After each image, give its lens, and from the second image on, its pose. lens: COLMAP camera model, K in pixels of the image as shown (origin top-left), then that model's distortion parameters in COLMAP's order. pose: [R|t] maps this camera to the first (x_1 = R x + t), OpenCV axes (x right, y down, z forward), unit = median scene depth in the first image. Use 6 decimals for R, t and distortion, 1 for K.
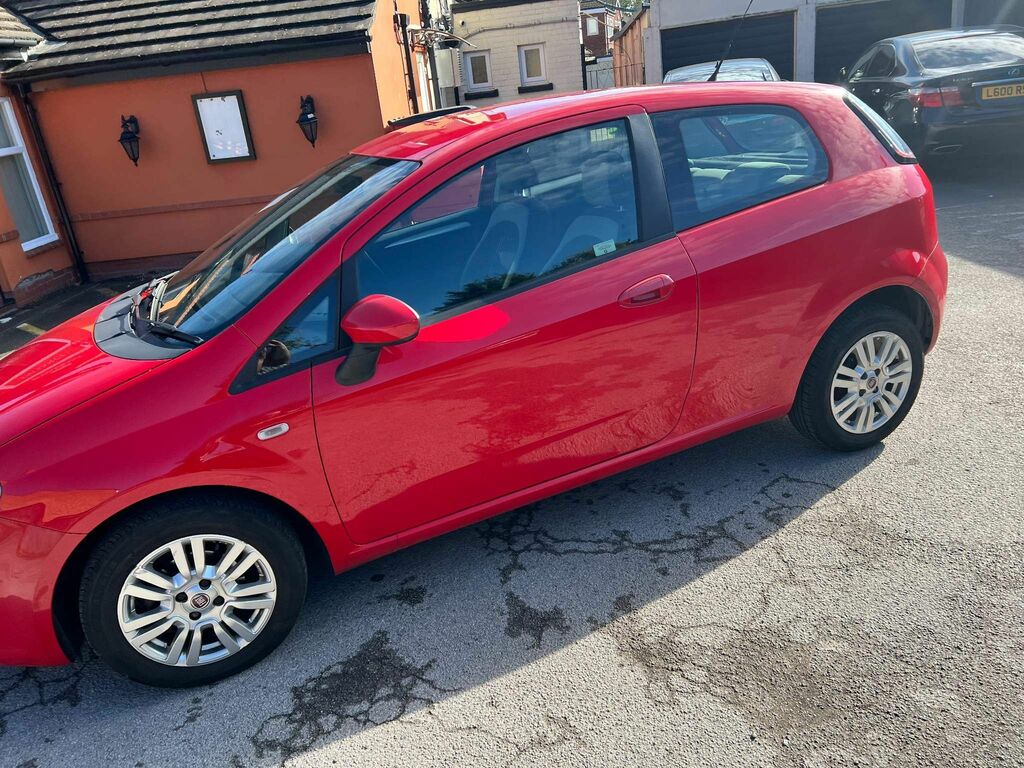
lens RADIAL K [[768.5, 0, 509.3], [0, 768.5, 383.2], [0, 0, 1]] dist [0.051646, -0.056258]
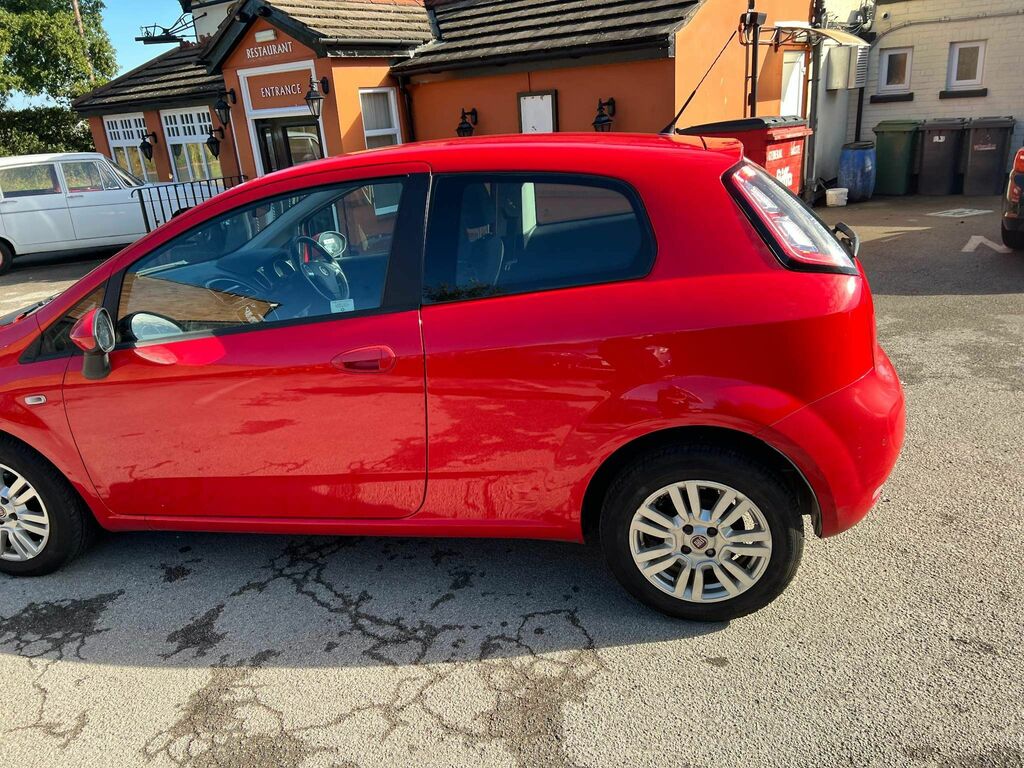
lens RADIAL K [[768.5, 0, 510.3], [0, 768.5, 384.3], [0, 0, 1]] dist [0.051646, -0.056258]
pose [[0.815892, 0.245149, -0.523663, 0.749282], [-0.234279, 0.968158, 0.088218, -0.195179], [0.528615, 0.050707, 0.847346, 0.264275]]
